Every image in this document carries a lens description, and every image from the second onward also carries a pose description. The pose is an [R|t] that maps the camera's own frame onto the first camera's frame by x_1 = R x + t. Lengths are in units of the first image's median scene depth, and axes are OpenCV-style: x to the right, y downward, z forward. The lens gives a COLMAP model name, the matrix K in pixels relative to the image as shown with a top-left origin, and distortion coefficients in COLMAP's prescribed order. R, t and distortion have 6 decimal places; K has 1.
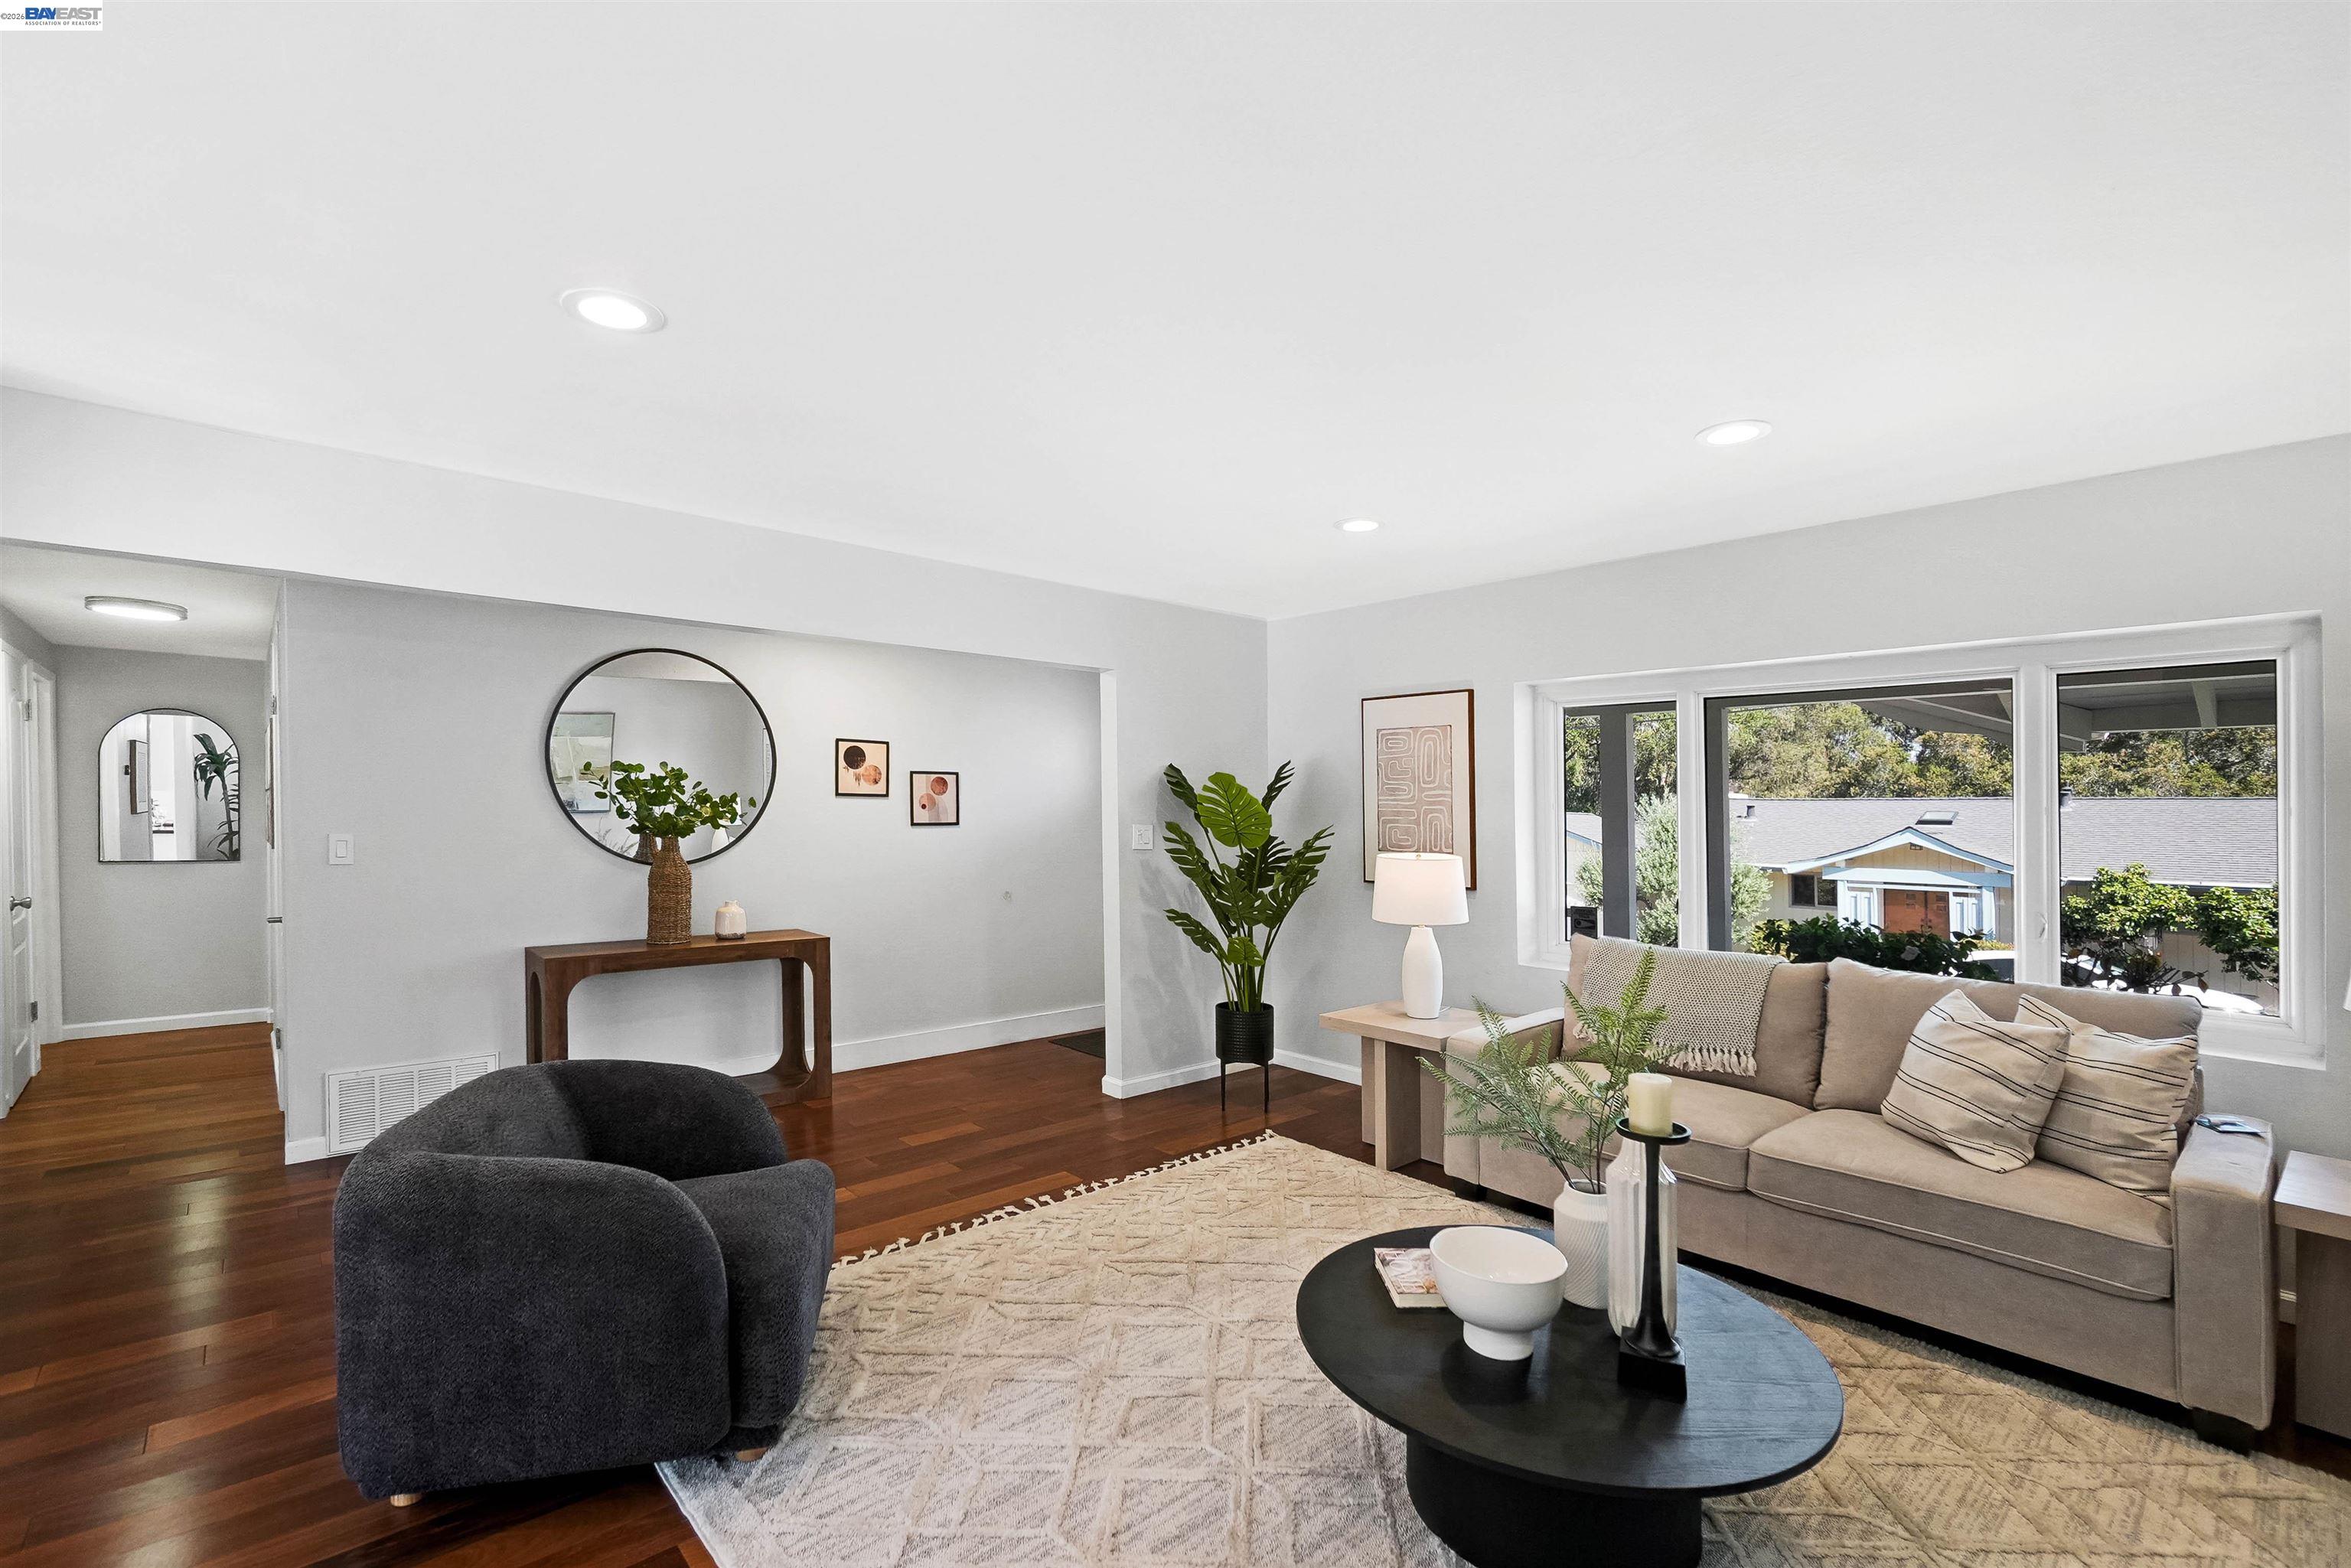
lens RADIAL K [[1043.0, 0, 1156.1], [0, 1043.0, 829.0], [0, 0, 1]] dist [-0.005750, 0.000203]
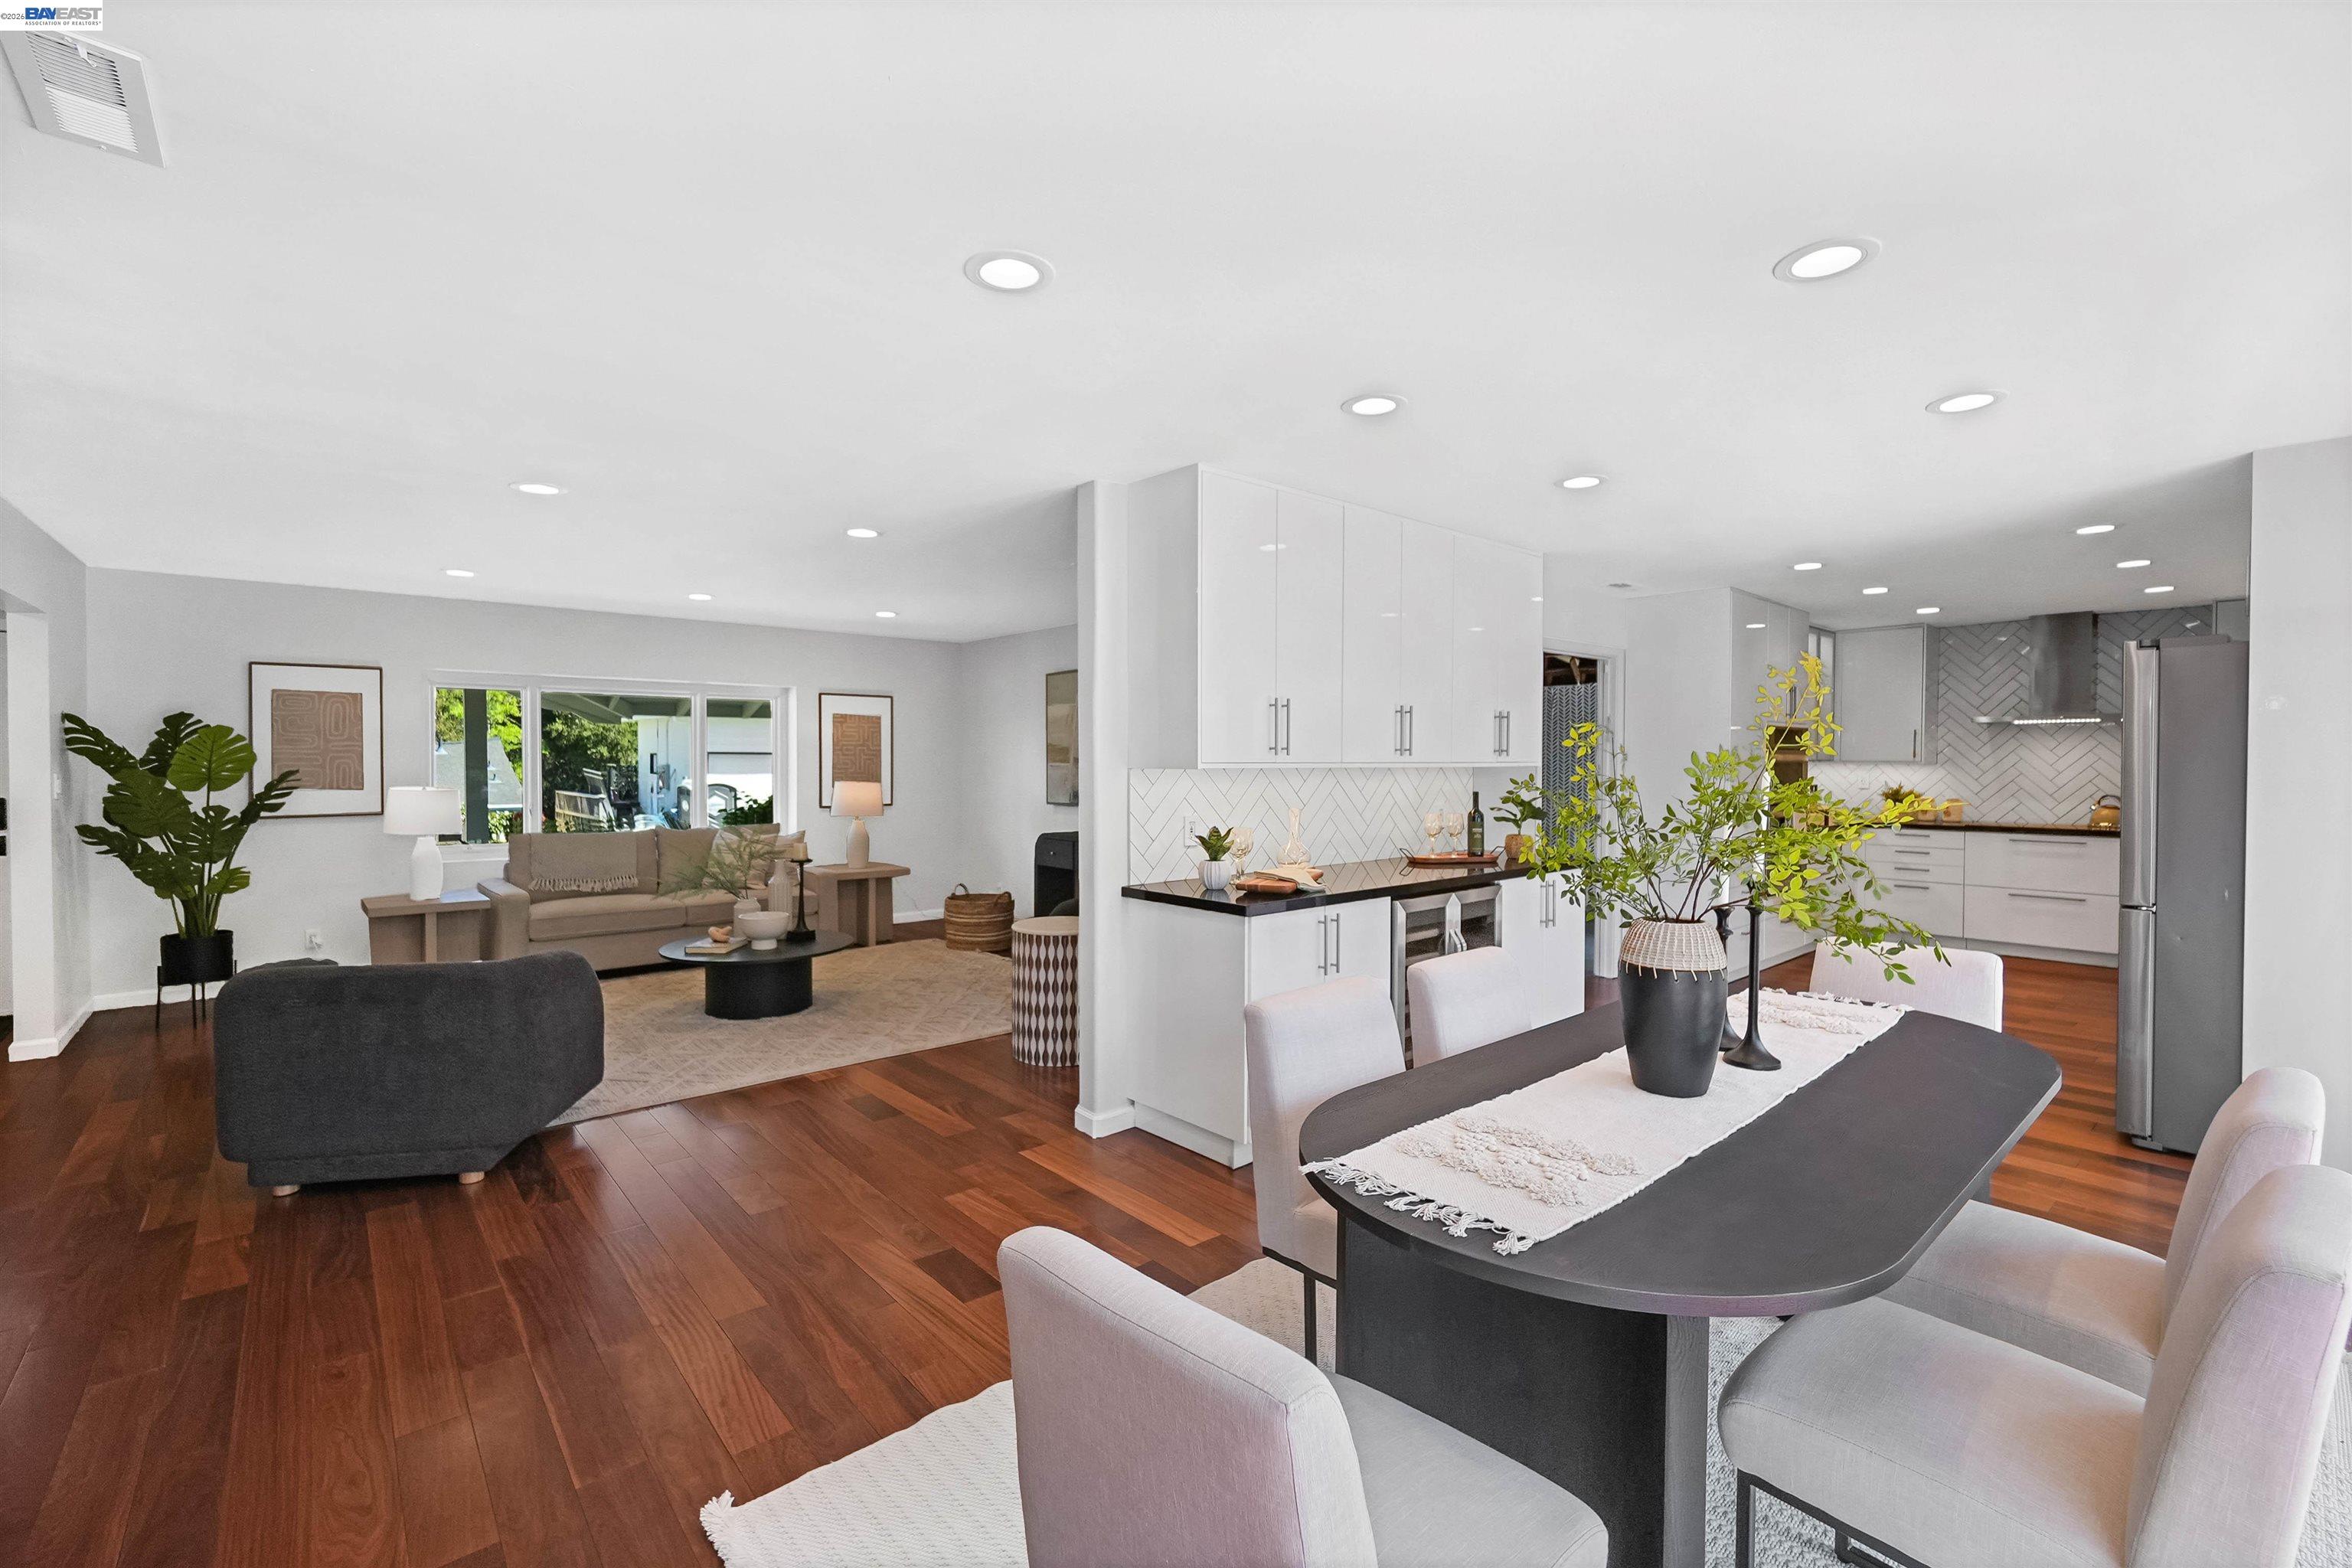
lens RADIAL K [[1014.8, 0, 1185.4], [0, 1014.8, 780.2], [0, 0, 1]] dist [-0.003933, -0.000172]
pose [[0.000163, -0.029895, 0.999553, -0.968625], [0.018536, 0.999381, 0.029887, -0.006951], [-0.999828, 0.018523, 0.000717, -0.057965]]
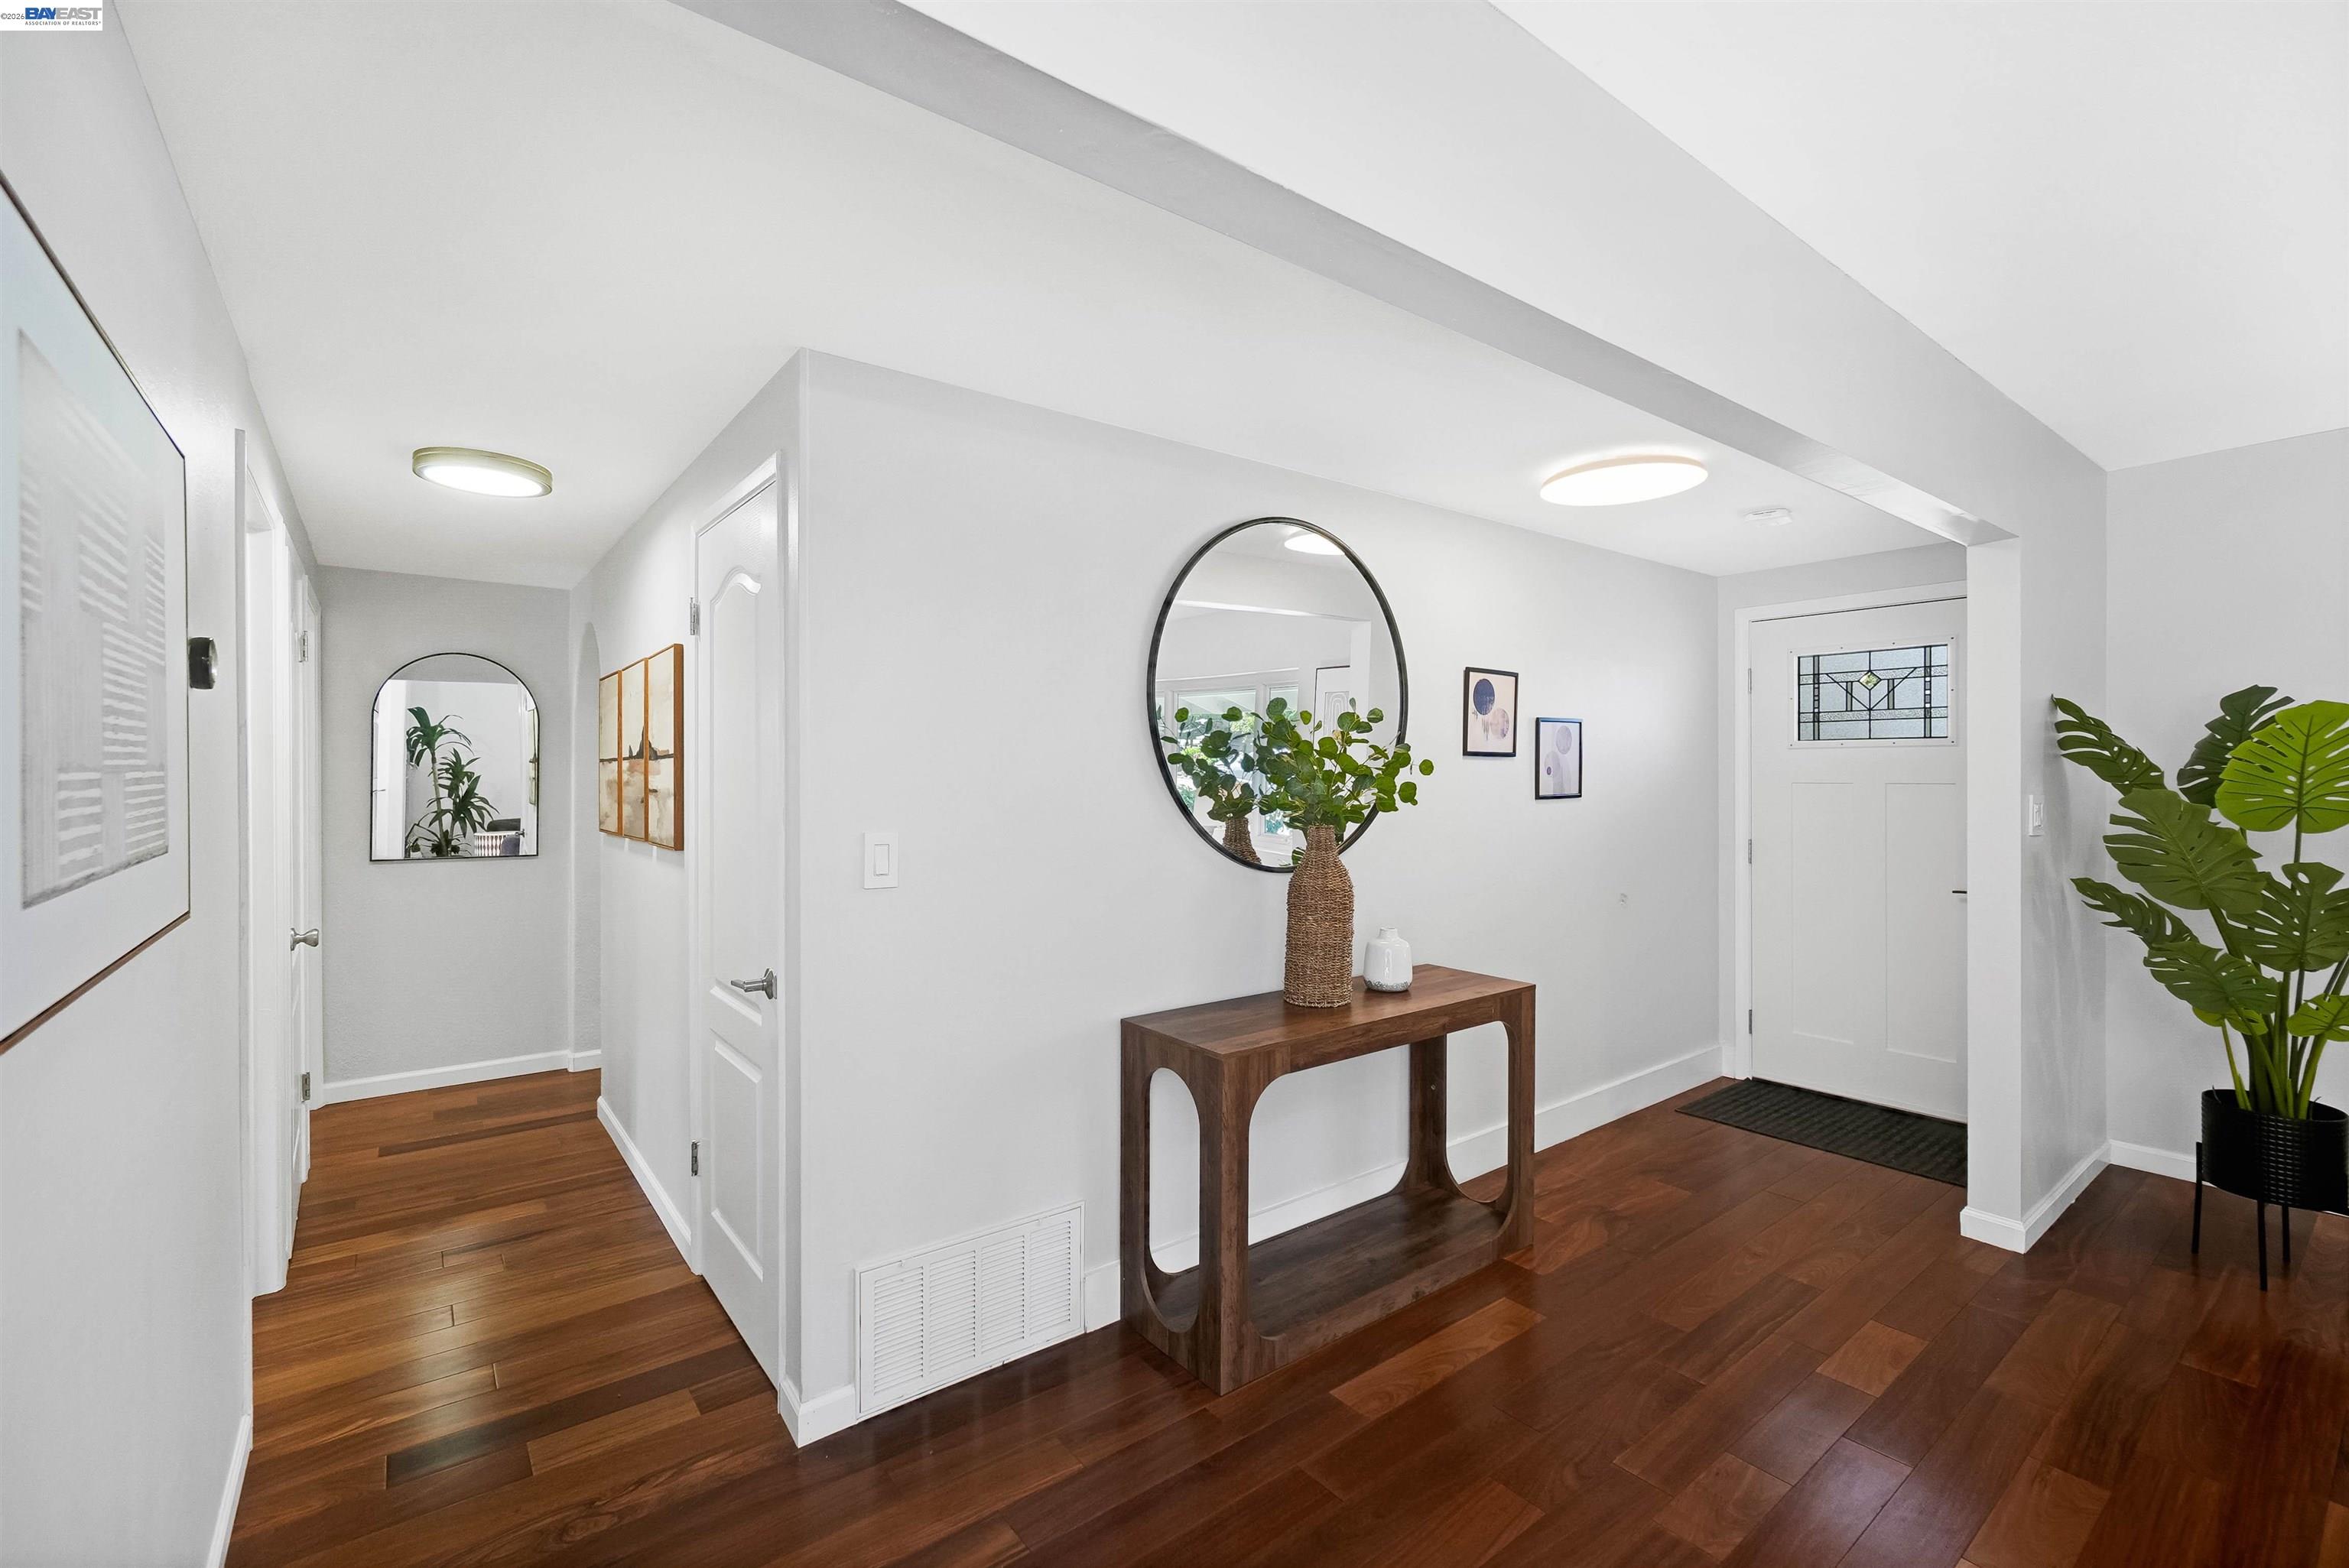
lens RADIAL K [[1013.4, 0, 1174.4], [0, 1013.4, 769.8], [0, 0, 1]] dist [-0.003933, -0.000172]
pose [[0.997968, -0.013162, -0.062338, -0.483259], [0.011701, 0.999650, -0.023743, -0.010830], [0.062629, 0.022966, 0.997773, 0.383702]]
